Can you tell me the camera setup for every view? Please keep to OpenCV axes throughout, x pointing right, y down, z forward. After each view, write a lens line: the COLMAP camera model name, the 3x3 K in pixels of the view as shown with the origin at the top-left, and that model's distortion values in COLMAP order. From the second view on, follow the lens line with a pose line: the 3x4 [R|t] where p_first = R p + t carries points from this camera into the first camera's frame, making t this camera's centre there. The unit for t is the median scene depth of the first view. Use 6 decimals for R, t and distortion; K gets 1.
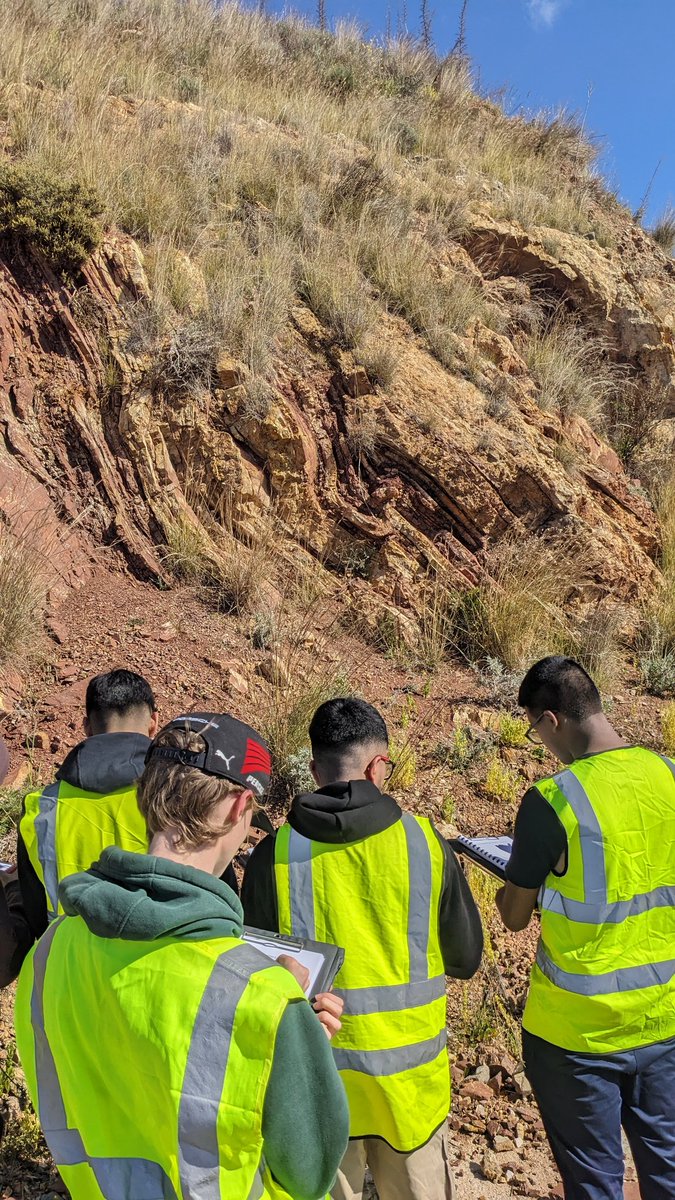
lens RADIAL K [[1001.5, 0, 334.0], [0, 1001.5, 601.2], [0, 0, 1]] dist [-0.045327, -0.009950]
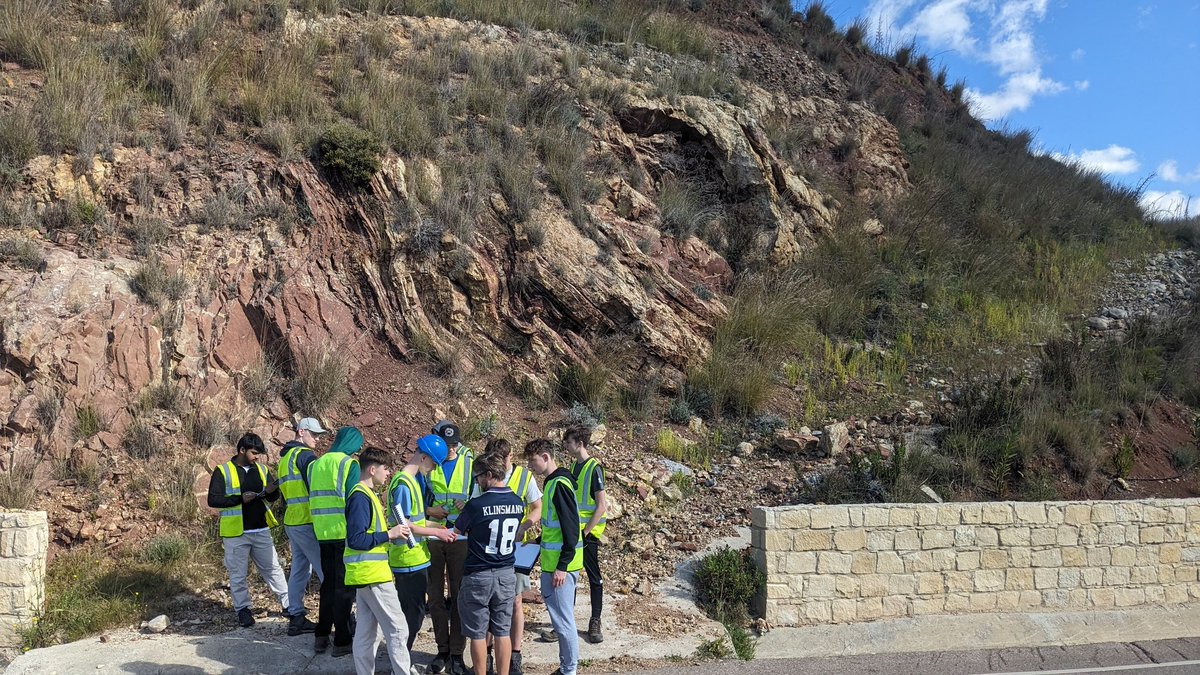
lens RADIAL K [[1001.5, 0, 602.9], [0, 1001.5, 336.9], [0, 0, 1]] dist [-0.045327, -0.009950]
pose [[0.999084, 0.022193, -0.036592, 0.248568], [-0.020621, 0.998871, 0.042806, -0.140140], [0.037501, -0.042013, 0.998413, -0.829441]]
